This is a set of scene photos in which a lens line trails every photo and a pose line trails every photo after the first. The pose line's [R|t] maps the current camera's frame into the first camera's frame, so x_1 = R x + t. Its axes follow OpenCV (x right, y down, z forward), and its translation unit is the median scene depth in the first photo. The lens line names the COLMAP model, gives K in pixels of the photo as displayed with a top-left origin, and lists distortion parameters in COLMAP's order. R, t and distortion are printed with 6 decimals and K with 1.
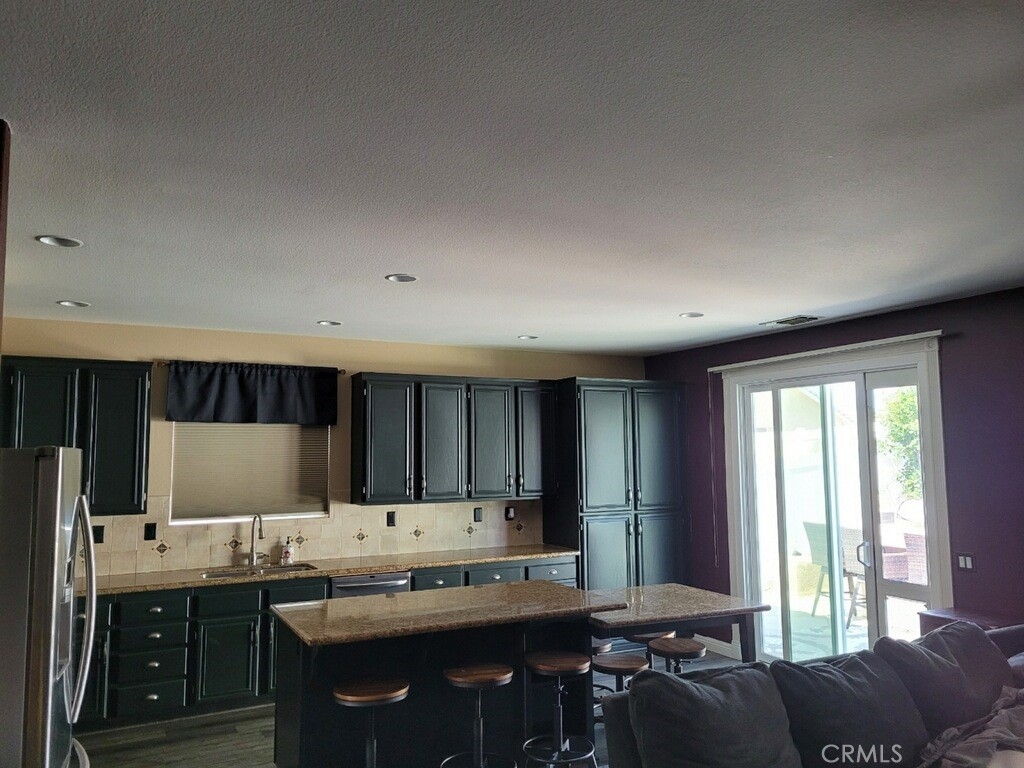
lens RADIAL K [[774.6, 0, 519.1], [0, 774.6, 383.2], [0, 0, 1]] dist [0.019153, -0.009393]
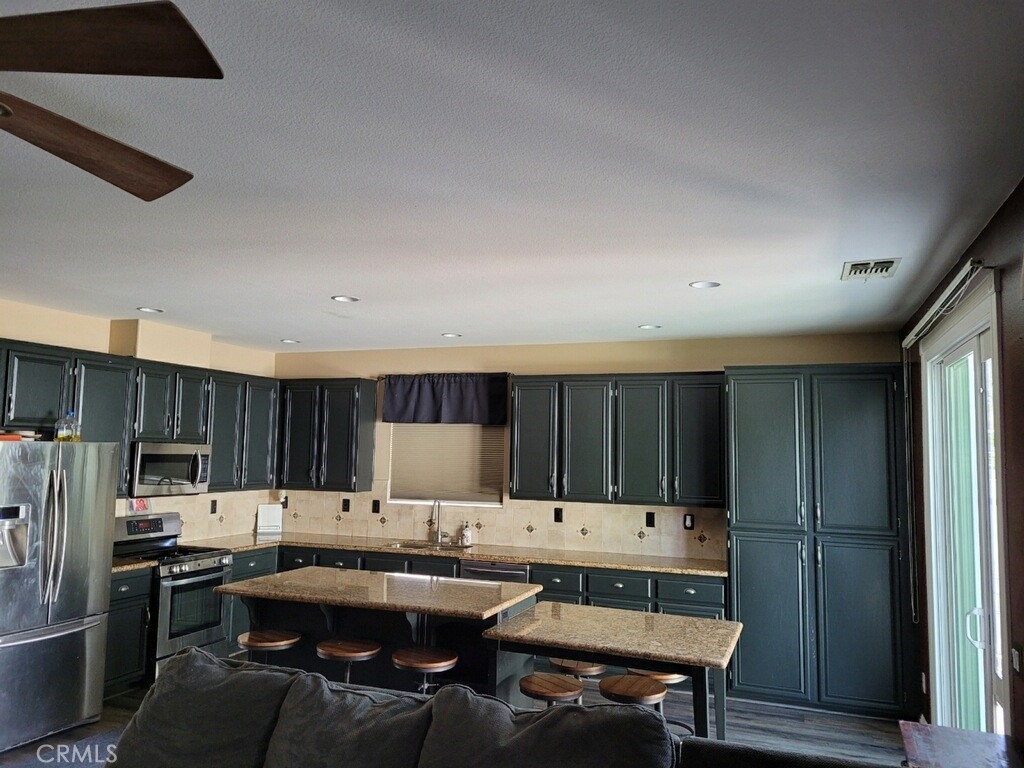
lens RADIAL K [[774.6, 0, 512.9], [0, 774.6, 393.4], [0, 0, 1]] dist [0.019153, -0.009393]
pose [[0.660259, -0.034661, -0.750238, 0.588169], [0.045407, 0.998949, -0.006191, 0.017050], [0.749664, -0.029979, 0.661139, 0.282106]]
